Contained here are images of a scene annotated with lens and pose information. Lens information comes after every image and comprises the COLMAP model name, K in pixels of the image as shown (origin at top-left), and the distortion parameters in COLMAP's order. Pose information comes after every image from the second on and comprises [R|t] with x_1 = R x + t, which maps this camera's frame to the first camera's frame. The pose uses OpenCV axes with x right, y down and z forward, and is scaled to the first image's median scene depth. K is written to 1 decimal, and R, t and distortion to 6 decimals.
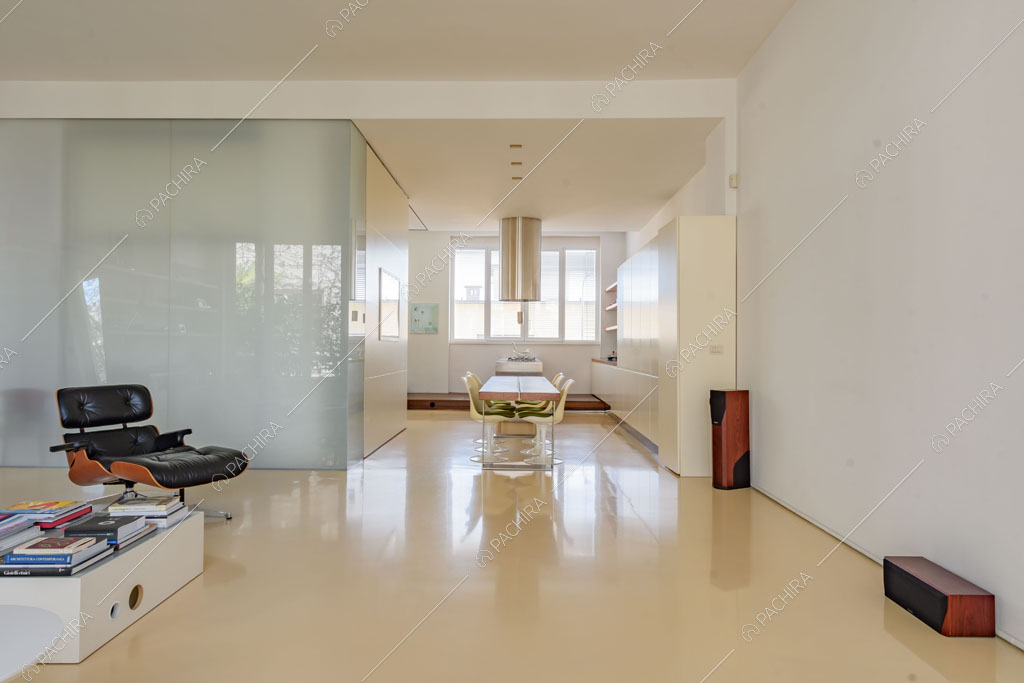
lens RADIAL K [[625.3, 0, 528.6], [0, 625.3, 341.3], [0, 0, 1]] dist [0.004109, 0.000793]
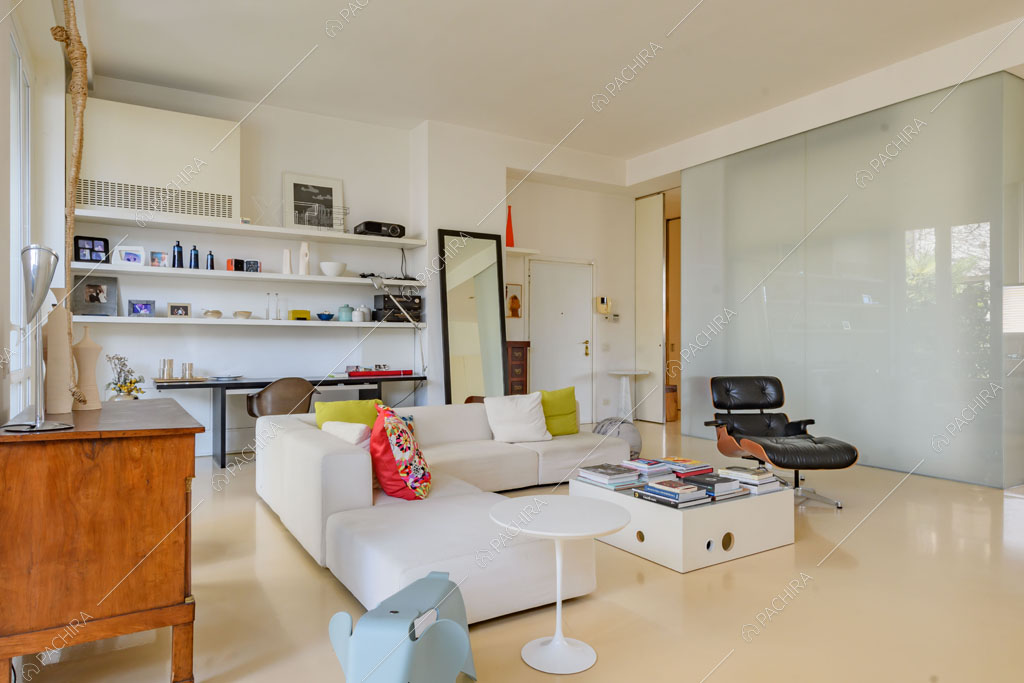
lens RADIAL K [[647.6, 0, 496.4], [0, 647.6, 342.7], [0, 0, 1]] dist [0.002860, 0.000318]
pose [[0.505854, -0.006727, -0.862593, 0.155071], [0.012270, 0.999925, -0.000603, 0.002351], [0.862532, -0.010279, 0.505899, -0.031714]]
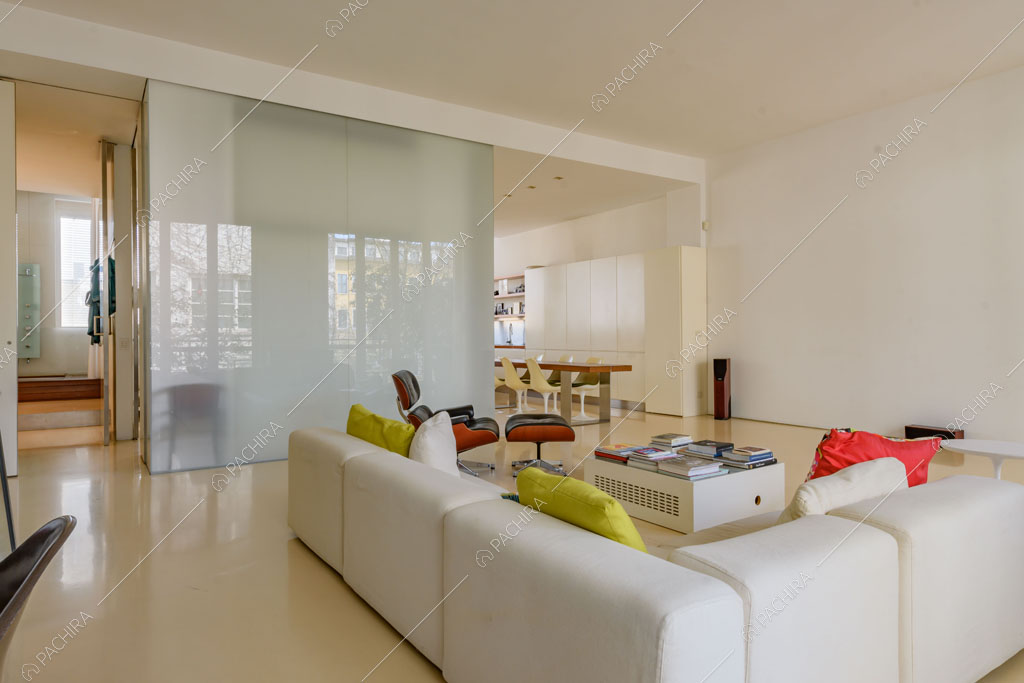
lens RADIAL K [[612.6, 0, 498.5], [0, 612.6, 340.4], [0, 0, 1]] dist [0.005181, 0.000441]
pose [[0.837033, -0.011921, 0.547023, -1.195488], [0.000434, 0.999777, 0.021123, -0.003510], [-0.547153, -0.017443, 0.836851, -0.003341]]
